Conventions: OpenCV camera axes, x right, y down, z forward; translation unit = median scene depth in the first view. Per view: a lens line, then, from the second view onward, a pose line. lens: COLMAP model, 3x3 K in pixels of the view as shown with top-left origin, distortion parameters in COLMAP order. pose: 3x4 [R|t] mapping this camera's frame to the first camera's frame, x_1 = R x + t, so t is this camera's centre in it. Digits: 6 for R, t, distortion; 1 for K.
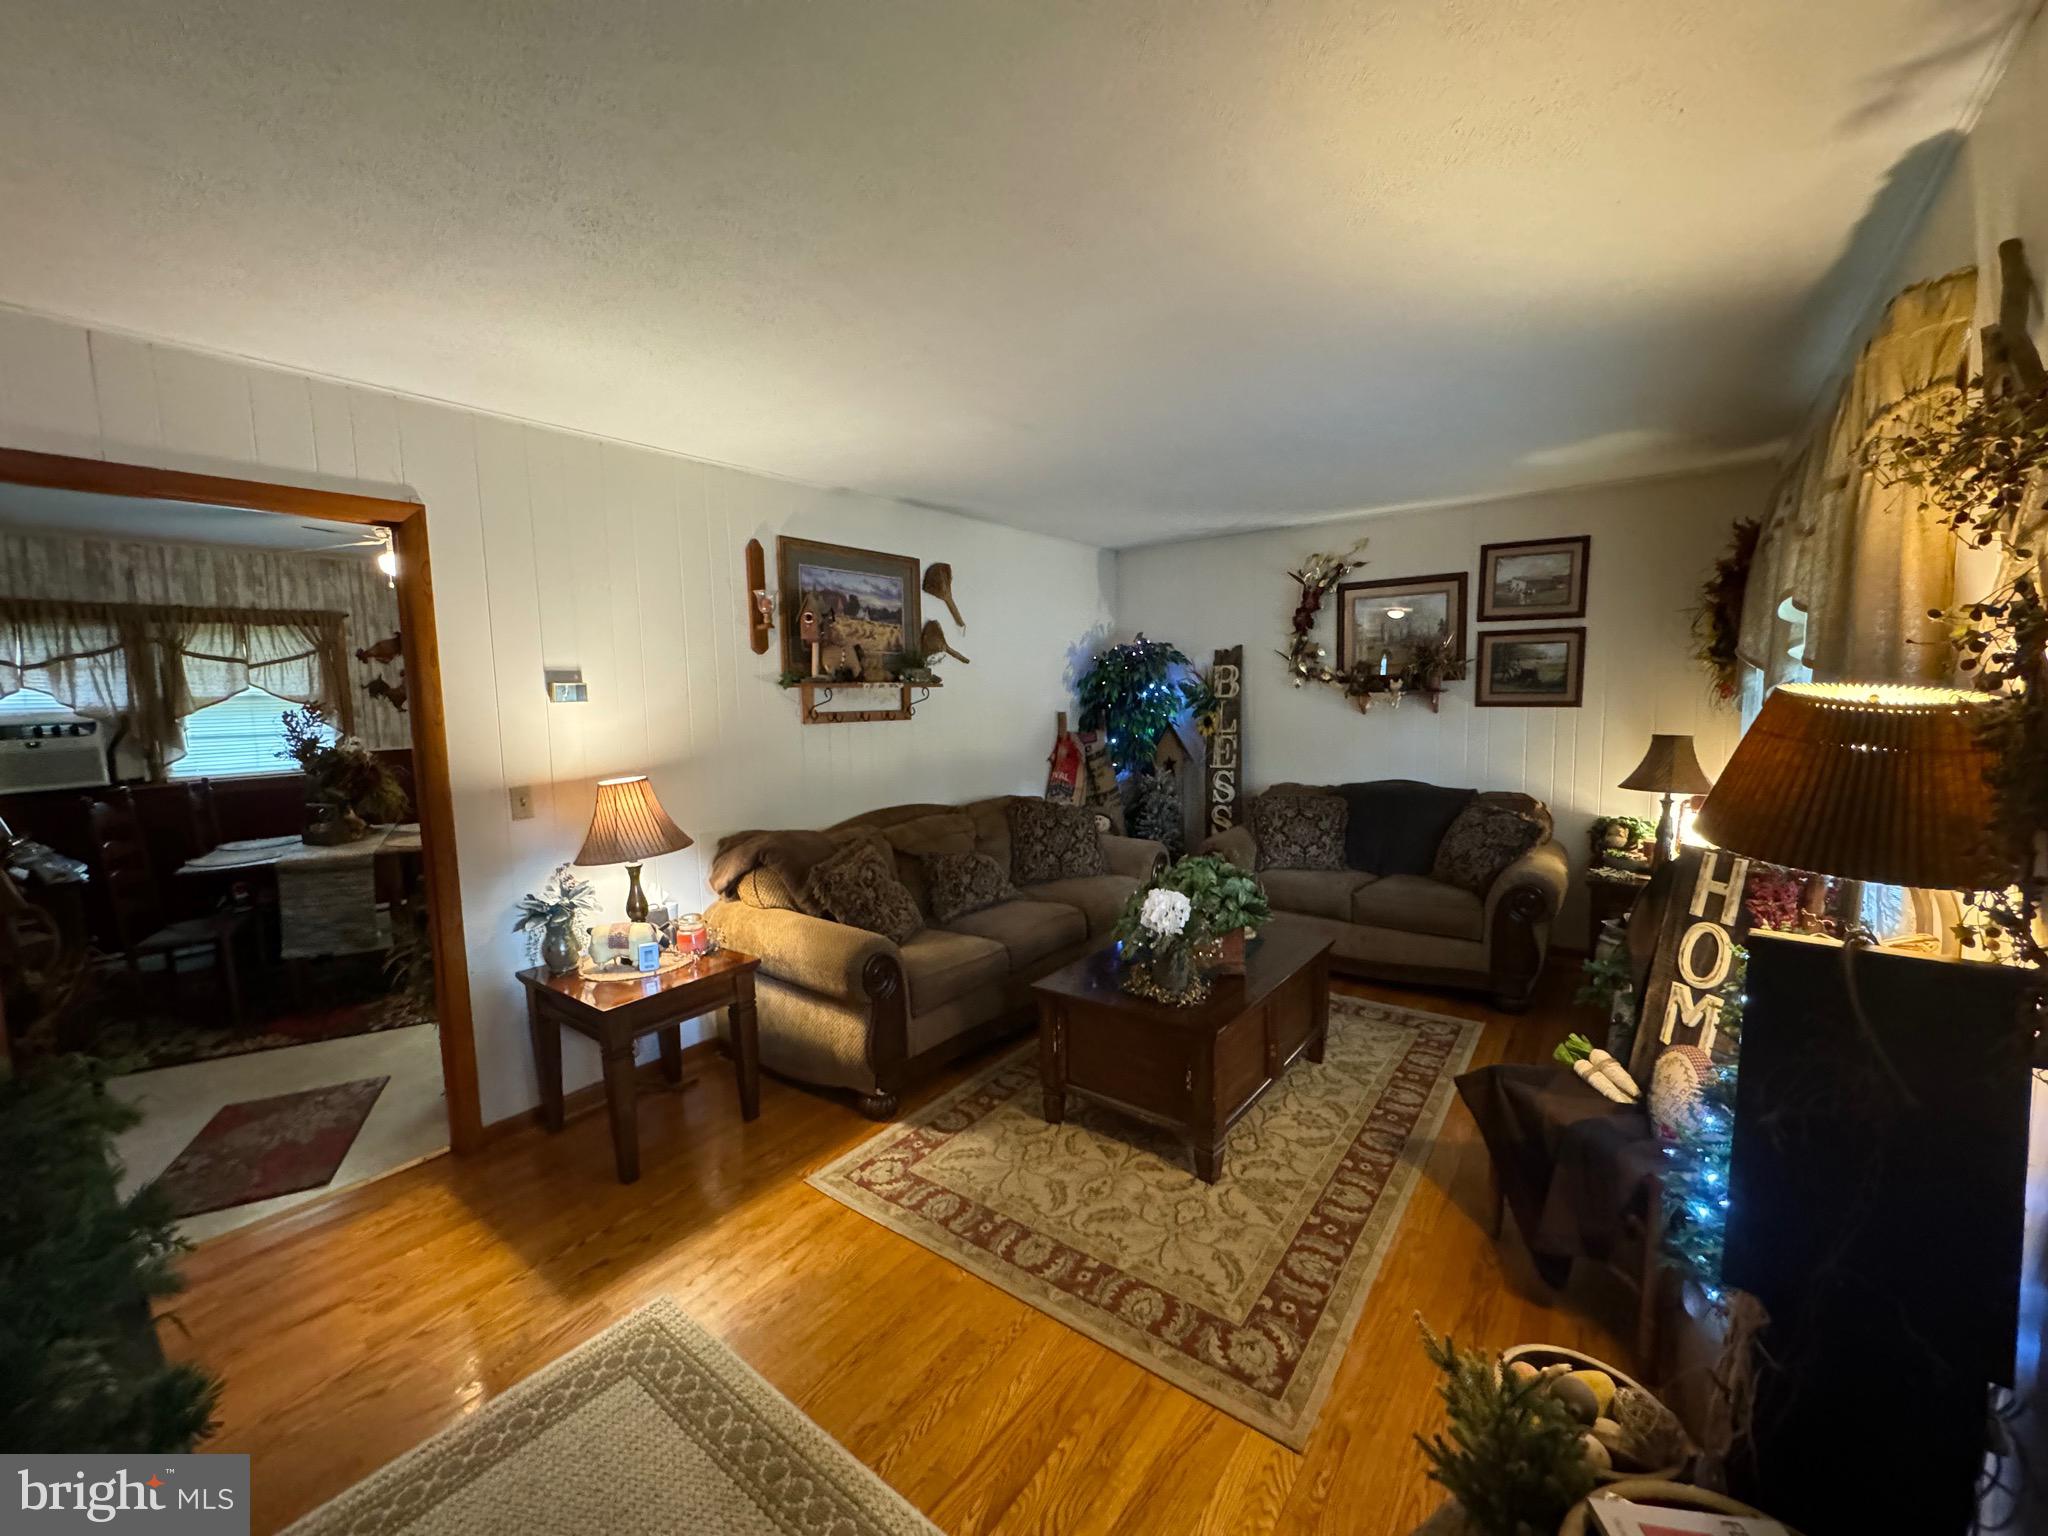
lens RADIAL K [[813.7, 0, 1024.1], [0, 813.7, 766.2], [0, 0, 1]] dist [-0.004374, 0.000999]
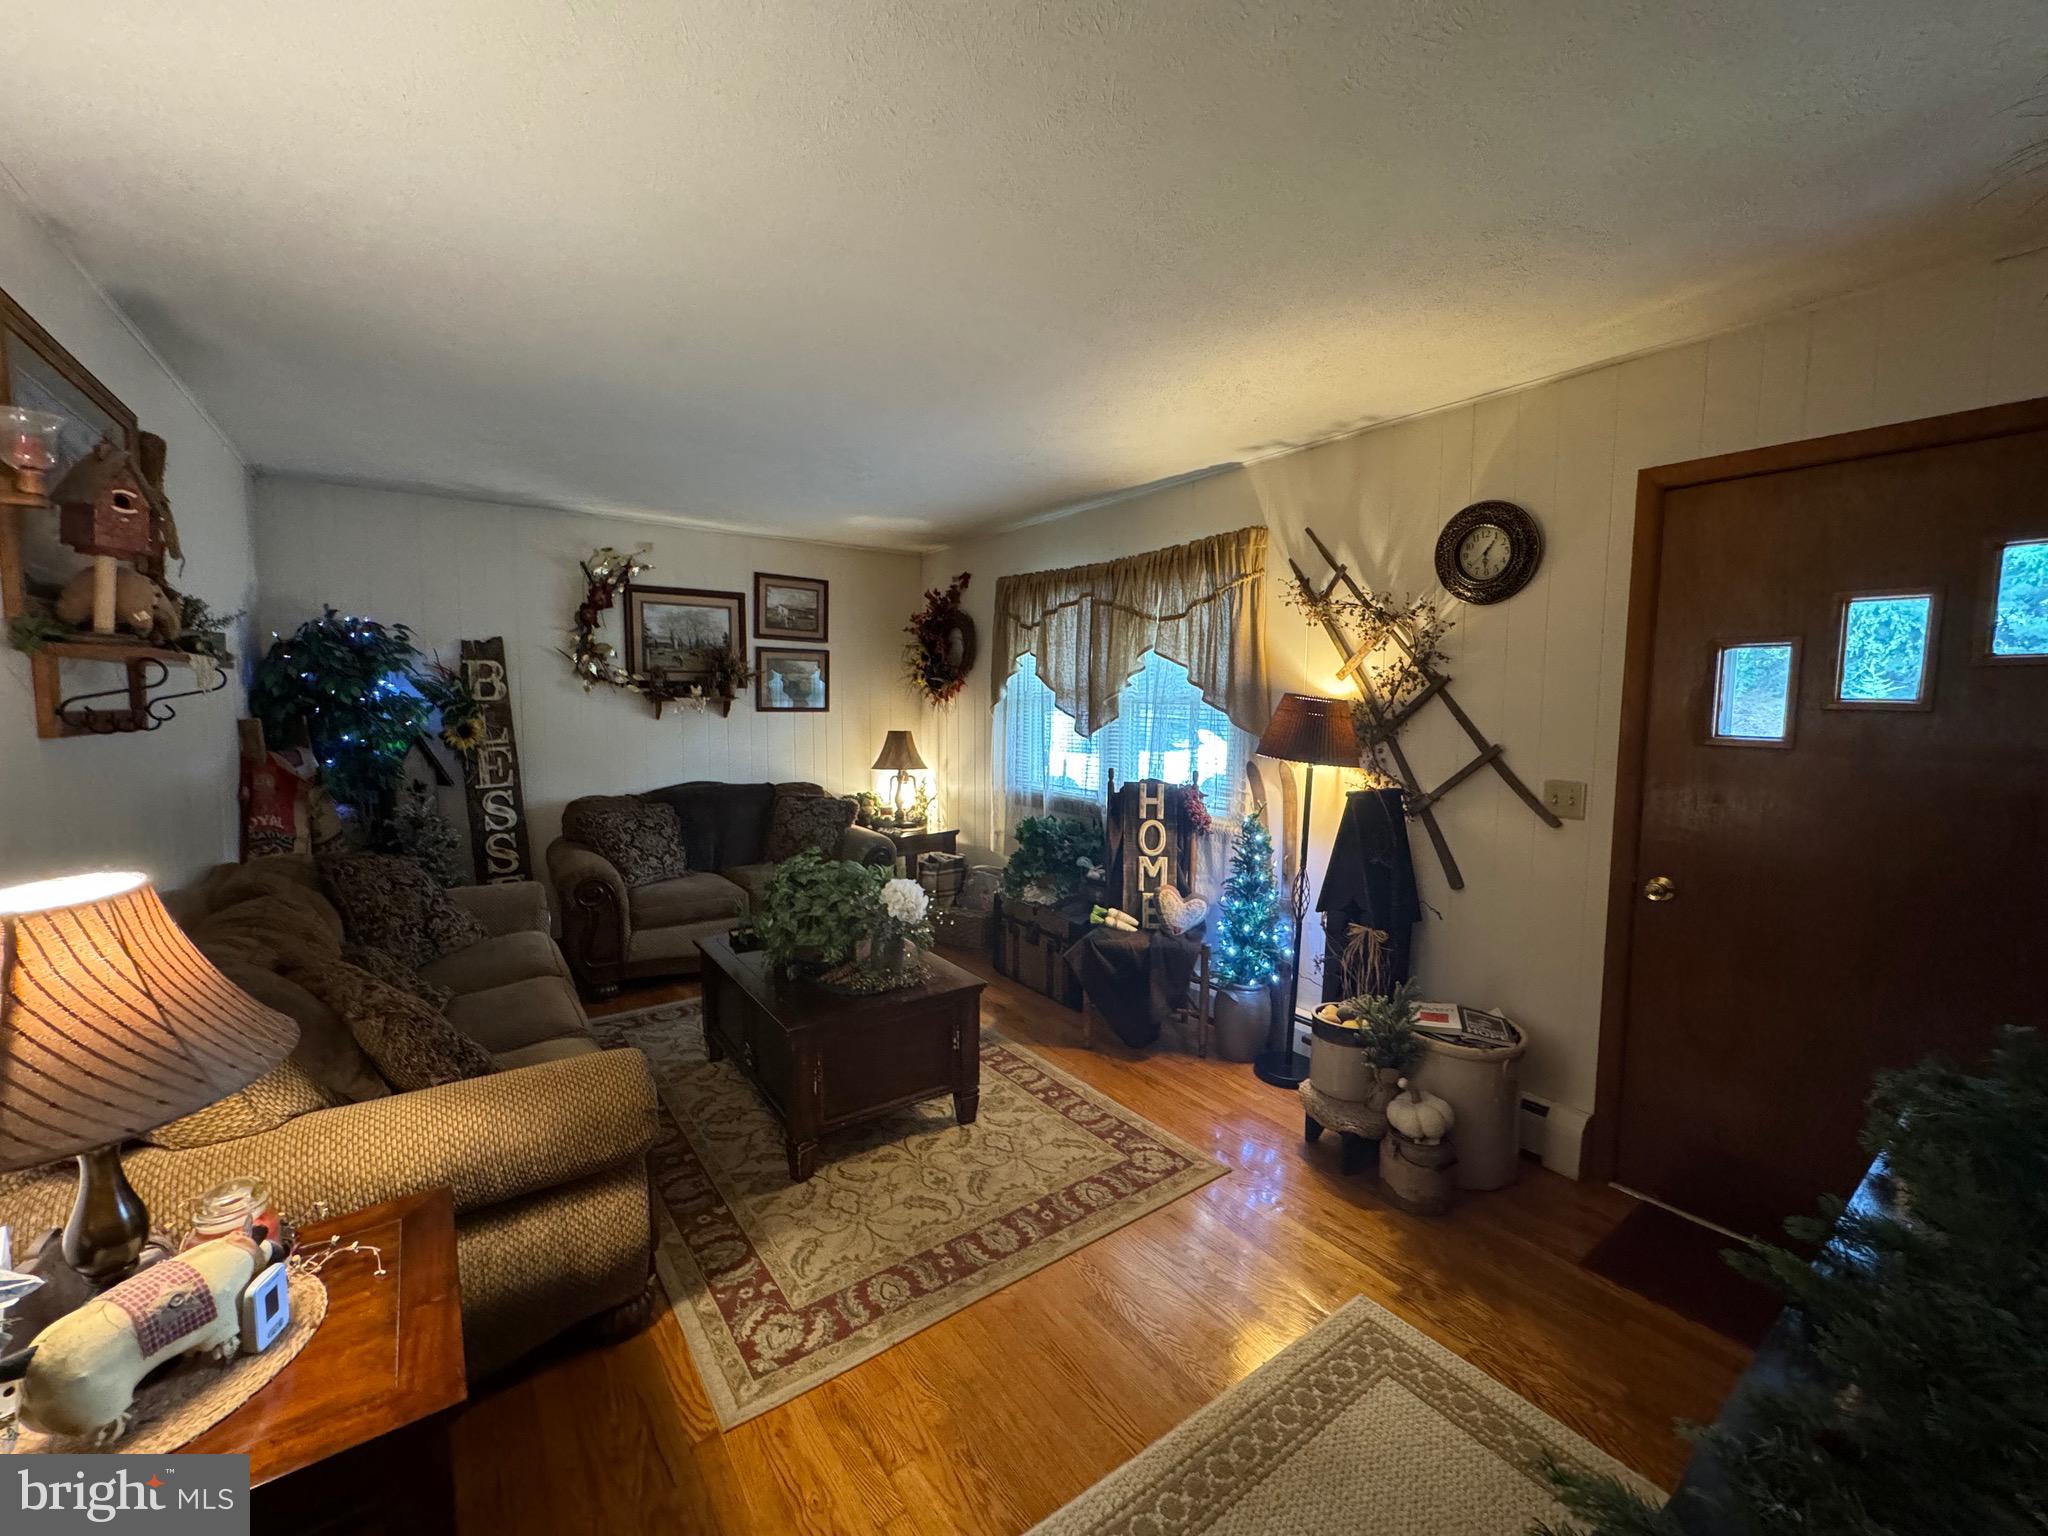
lens RADIAL K [[813.7, 0, 1020.5], [0, 813.7, 769.1], [0, 0, 1]] dist [-0.004374, 0.000999]
pose [[0.286613, -0.062548, 0.956003, -0.474121], [0.076701, 0.996162, 0.042181, -0.012877], [-0.954971, 0.061236, 0.290310, 0.336135]]
